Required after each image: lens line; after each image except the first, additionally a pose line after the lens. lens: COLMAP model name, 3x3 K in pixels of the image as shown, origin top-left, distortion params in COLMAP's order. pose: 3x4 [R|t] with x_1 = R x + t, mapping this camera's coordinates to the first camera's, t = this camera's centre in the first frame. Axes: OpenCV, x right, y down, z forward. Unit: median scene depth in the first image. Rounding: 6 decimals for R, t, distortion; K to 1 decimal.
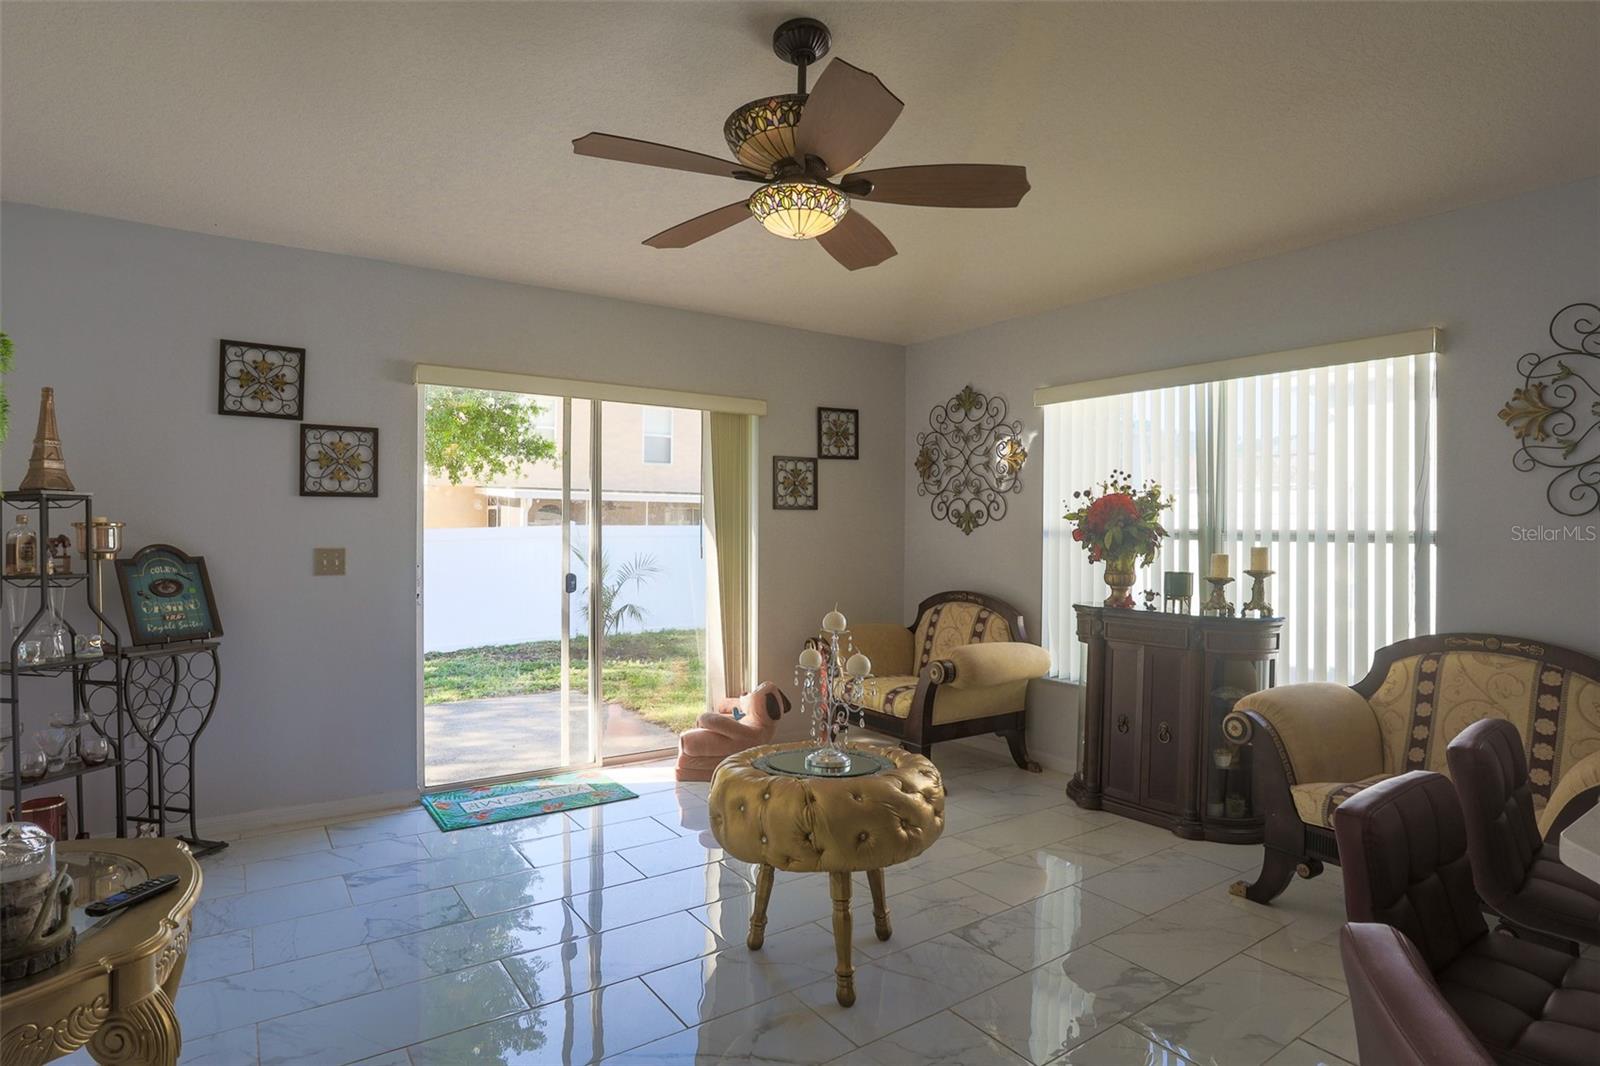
lens RADIAL K [[840.9, 0, 808.9], [0, 840.9, 542.9], [0, 0, 1]] dist [-0.067850, 0.023997]
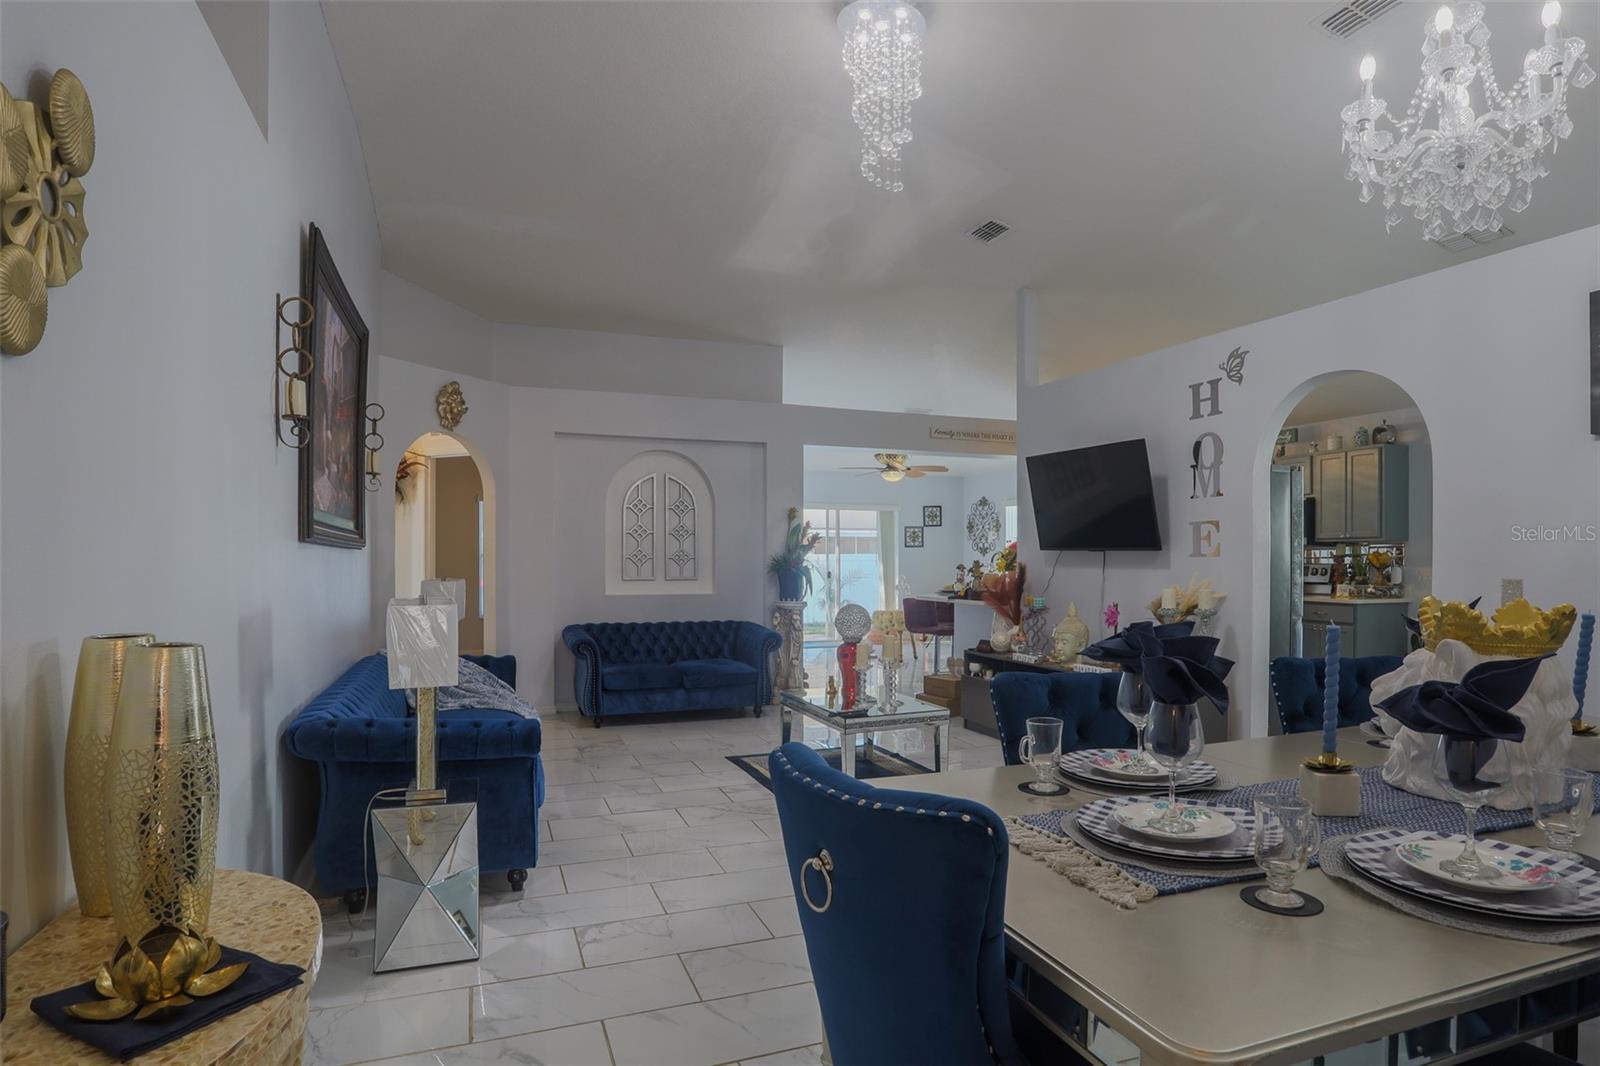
lens RADIAL K [[840.9, 0, 792.6], [0, 840.9, 539.7], [0, 0, 1]] dist [-0.067850, 0.023997]
pose [[0.962807, -0.009045, -0.270038, 0.314030], [0.005472, 0.999887, -0.013984, -0.028723], [0.270134, 0.011986, 0.962748, -1.533456]]
